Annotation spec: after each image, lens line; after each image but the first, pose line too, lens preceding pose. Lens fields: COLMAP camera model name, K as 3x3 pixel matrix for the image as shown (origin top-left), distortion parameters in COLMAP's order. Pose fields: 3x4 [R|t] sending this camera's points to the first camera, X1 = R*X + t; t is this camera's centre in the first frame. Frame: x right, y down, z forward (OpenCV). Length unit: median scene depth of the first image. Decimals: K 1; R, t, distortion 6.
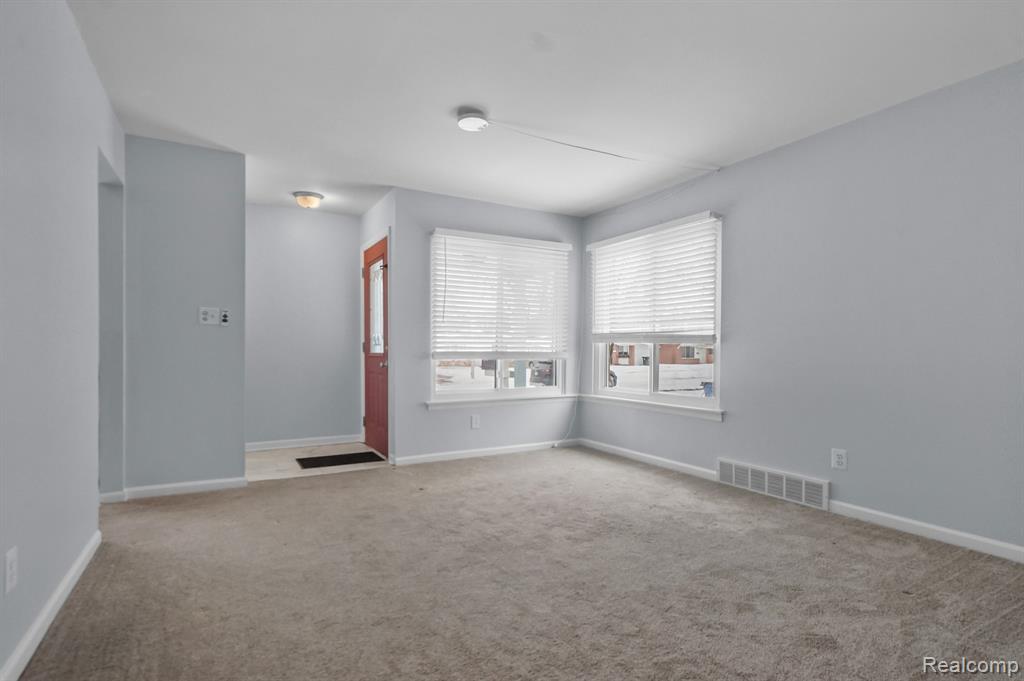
lens RADIAL K [[522.8, 0, 512.1], [0, 522.8, 345.7], [0, 0, 1]] dist [0.007264, -0.000239]
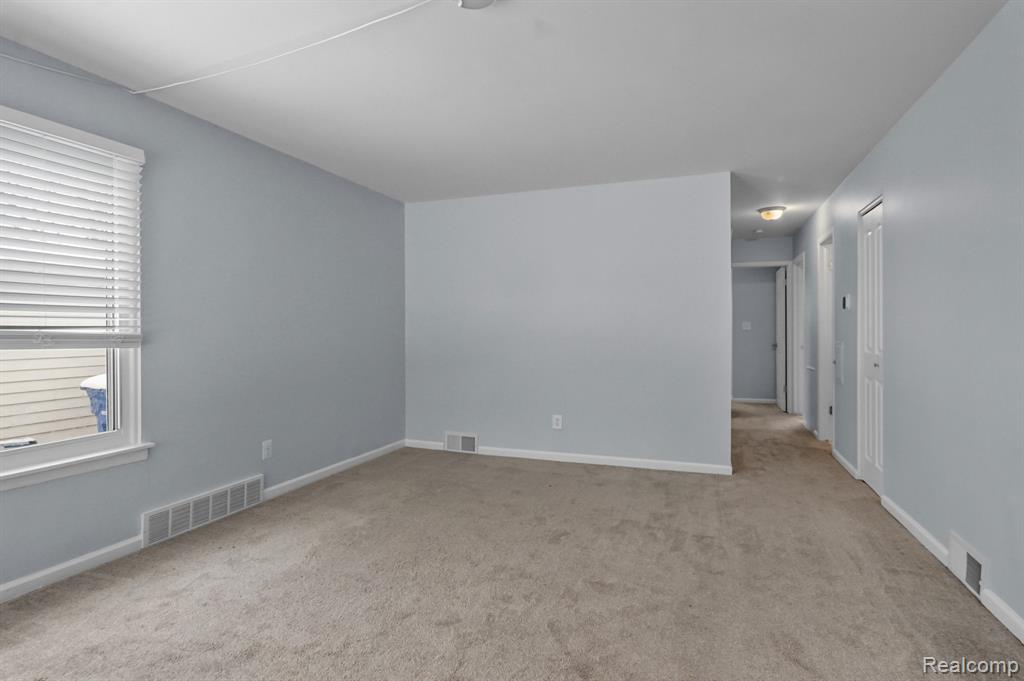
lens RADIAL K [[522.8, 0, 512.5], [0, 522.8, 335.0], [0, 0, 1]] dist [0.007264, -0.000239]
pose [[-0.640581, -0.016221, 0.767720, -0.512689], [-0.014021, 0.999857, 0.009427, -0.037294], [-0.767763, -0.004726, -0.640717, 1.251529]]
